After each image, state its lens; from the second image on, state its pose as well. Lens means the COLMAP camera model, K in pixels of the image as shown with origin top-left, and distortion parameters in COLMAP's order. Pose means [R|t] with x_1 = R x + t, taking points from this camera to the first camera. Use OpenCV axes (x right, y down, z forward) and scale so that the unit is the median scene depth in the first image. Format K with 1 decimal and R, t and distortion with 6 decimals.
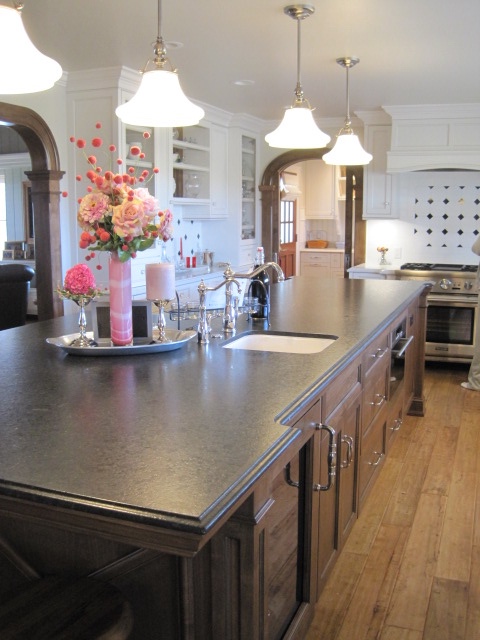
lens RADIAL K [[666.8, 0, 240.0], [0, 666.8, 320.0], [0, 0, 1]] dist [-0.135627, 0.005239]
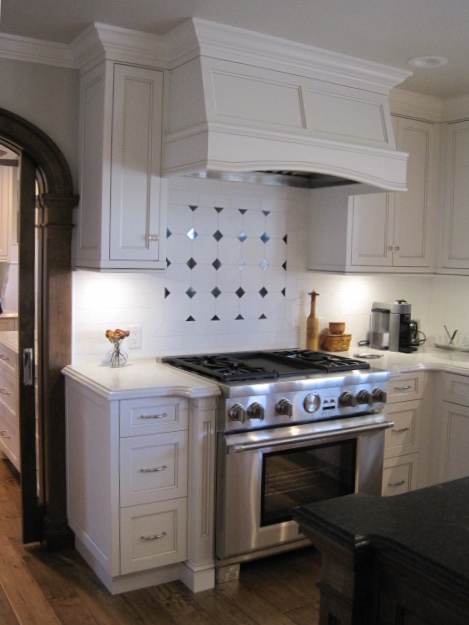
lens RADIAL K [[651.1, 0, 234.5], [0, 651.1, 312.5], [0, 0, 1]] dist [-0.135627, 0.005239]
pose [[0.616215, -0.050923, 0.785930, -0.096757], [0.099592, 0.994935, -0.013621, -0.107730], [-0.781256, 0.086665, 0.618166, 0.650142]]
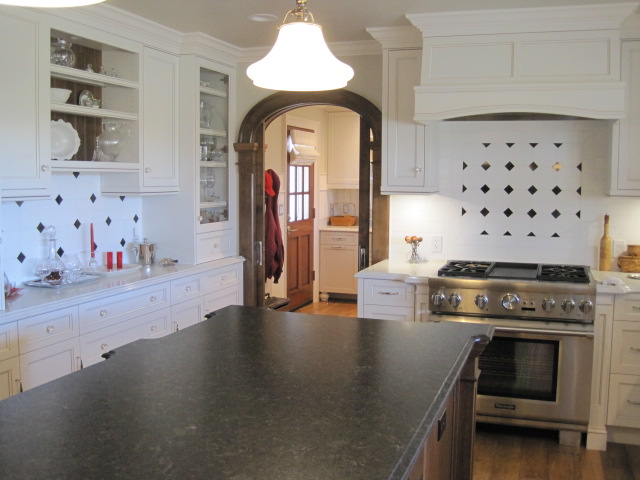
lens RADIAL K [[666.8, 0, 320.0], [0, 666.8, 240.0], [0, 0, 1]] dist [-0.135627, 0.005239]
pose [[0.999552, 0.002738, 0.029814, 0.103802], [-0.000791, 0.997877, -0.065123, -0.063363], [-0.029929, 0.065071, 0.997432, 0.347199]]
